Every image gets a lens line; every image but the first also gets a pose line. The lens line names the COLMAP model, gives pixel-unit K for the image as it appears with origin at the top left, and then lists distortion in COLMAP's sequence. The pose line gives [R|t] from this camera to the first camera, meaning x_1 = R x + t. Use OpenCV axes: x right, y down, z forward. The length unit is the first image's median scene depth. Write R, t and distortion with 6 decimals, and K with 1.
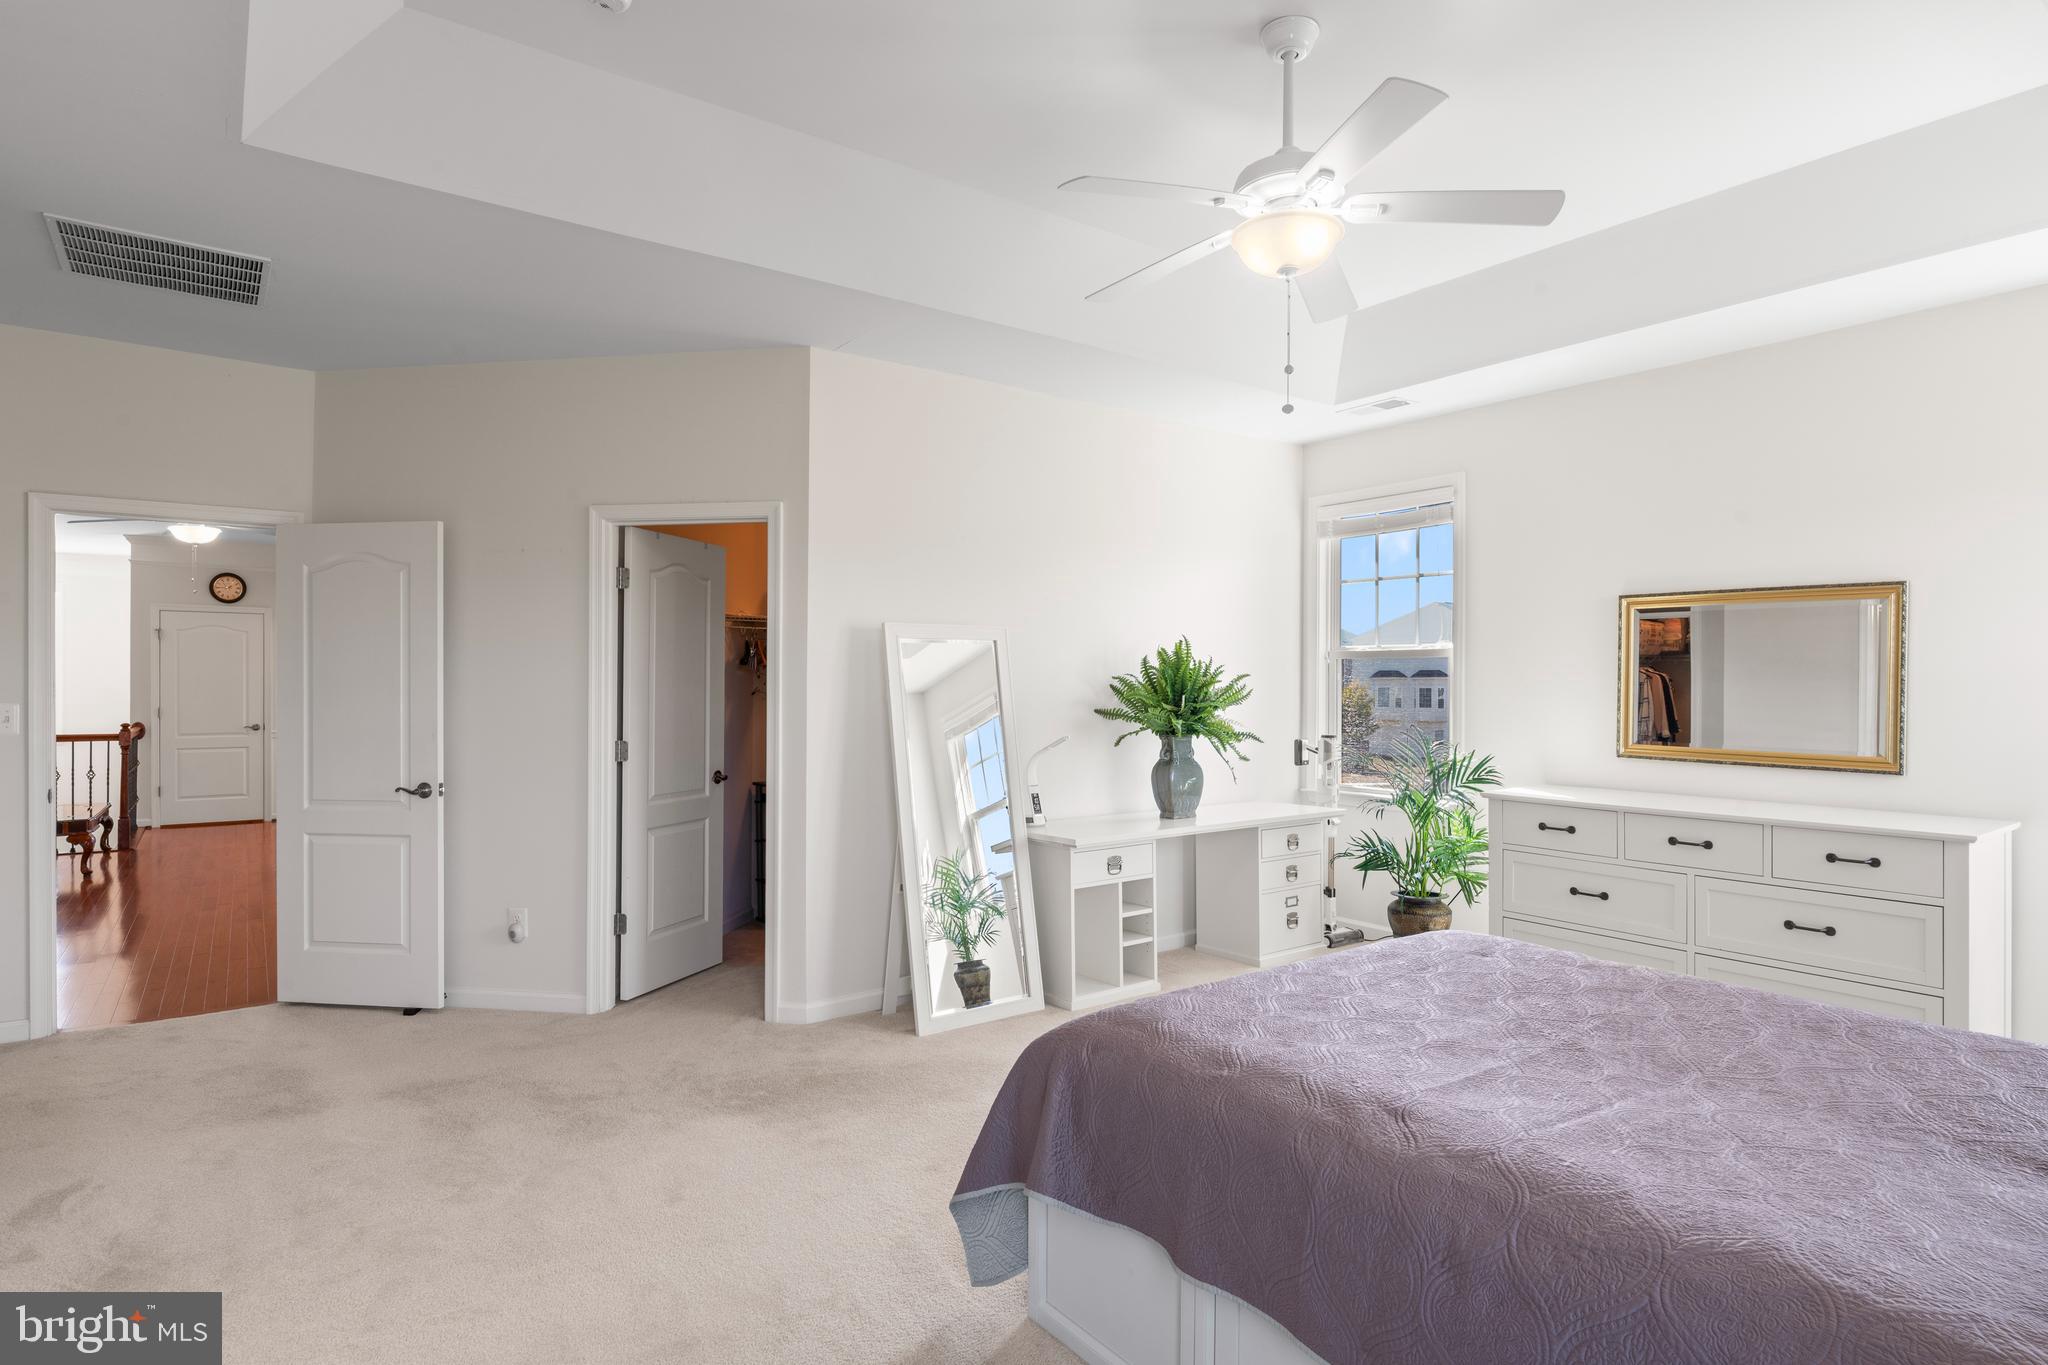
lens RADIAL K [[1061.6, 0, 1024.0], [0, 1061.6, 682.5], [0, 0, 1]] dist [-0.001702, -0.000159]
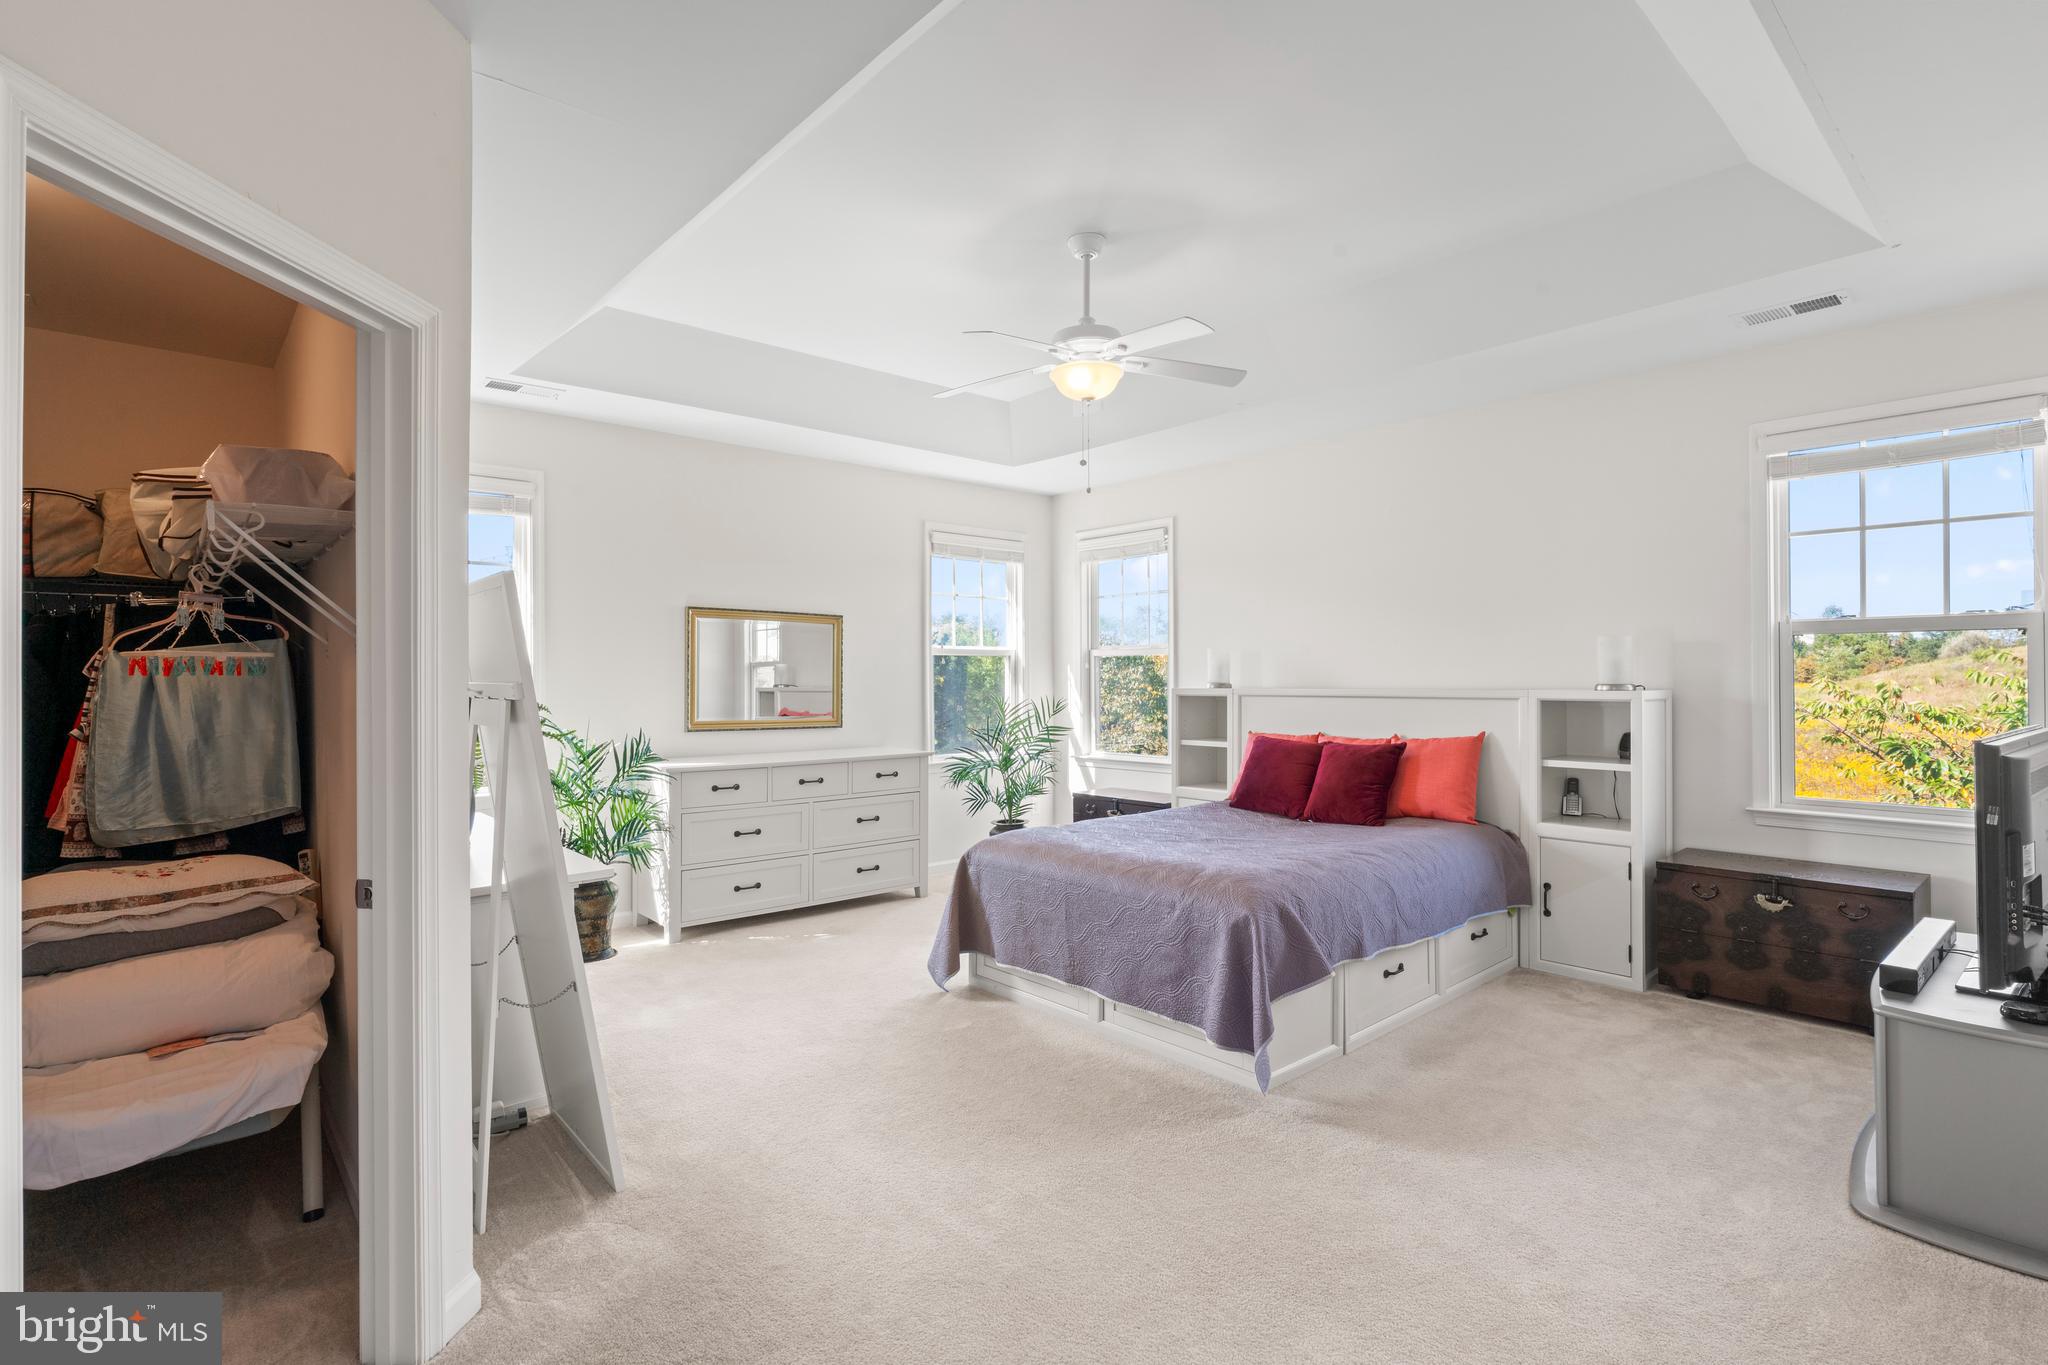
lens RADIAL K [[982.7, 0, 993.7], [0, 982.7, 681.5], [0, 0, 1]] dist [0.000131, 0.000080]
pose [[-0.064303, -0.003419, 0.997925, -0.747331], [0.001390, 0.999993, 0.003516, 0.005645], [-0.997929, 0.001613, -0.064298, 0.804495]]
